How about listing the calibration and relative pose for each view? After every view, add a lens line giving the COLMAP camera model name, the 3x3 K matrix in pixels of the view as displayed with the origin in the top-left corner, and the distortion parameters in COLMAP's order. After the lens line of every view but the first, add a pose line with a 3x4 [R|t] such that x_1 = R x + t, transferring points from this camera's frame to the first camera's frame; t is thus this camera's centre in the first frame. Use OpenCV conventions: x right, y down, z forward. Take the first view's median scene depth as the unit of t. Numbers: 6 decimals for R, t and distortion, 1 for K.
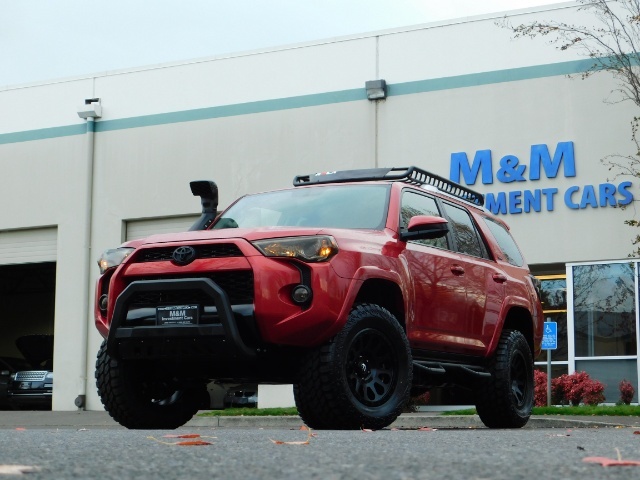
lens RADIAL K [[1353.4, 0, 314.7], [0, 1353.4, 236.8], [0, 0, 1]] dist [-0.010537, 0.000000]
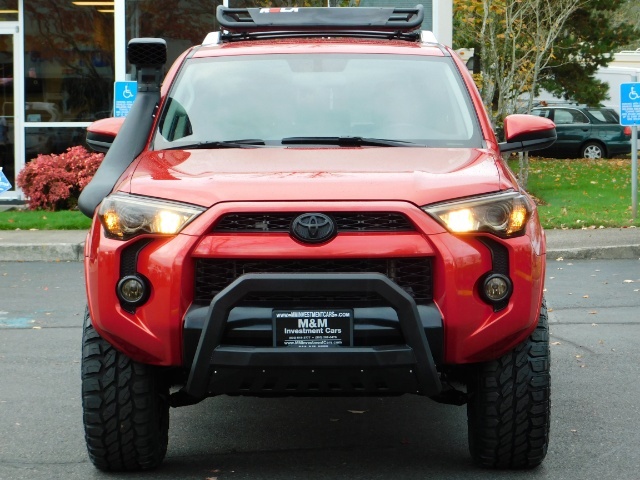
lens RADIAL K [[2210.4, 0, 317.7], [0, 2210.4, 243.4], [0, 0, 1]] dist [0.037958, 0.000000]
pose [[0.898283, -0.037462, 0.437817, -0.434142], [-0.052794, 0.979941, 0.192167, -0.140774], [-0.436234, -0.195734, 0.878287, 0.079160]]
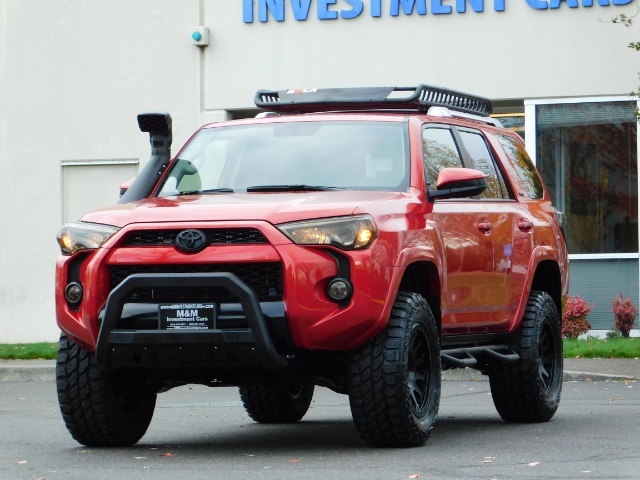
lens RADIAL K [[2808.7, 0, 291.7], [0, 2808.7, 254.4], [0, 0, 1]] dist [0.267315, 0.000000]
pose [[0.990324, -0.010944, 0.138342, -0.216918], [-0.005669, 0.992863, 0.119129, -0.144483], [-0.138658, -0.118760, 0.983194, -0.541627]]
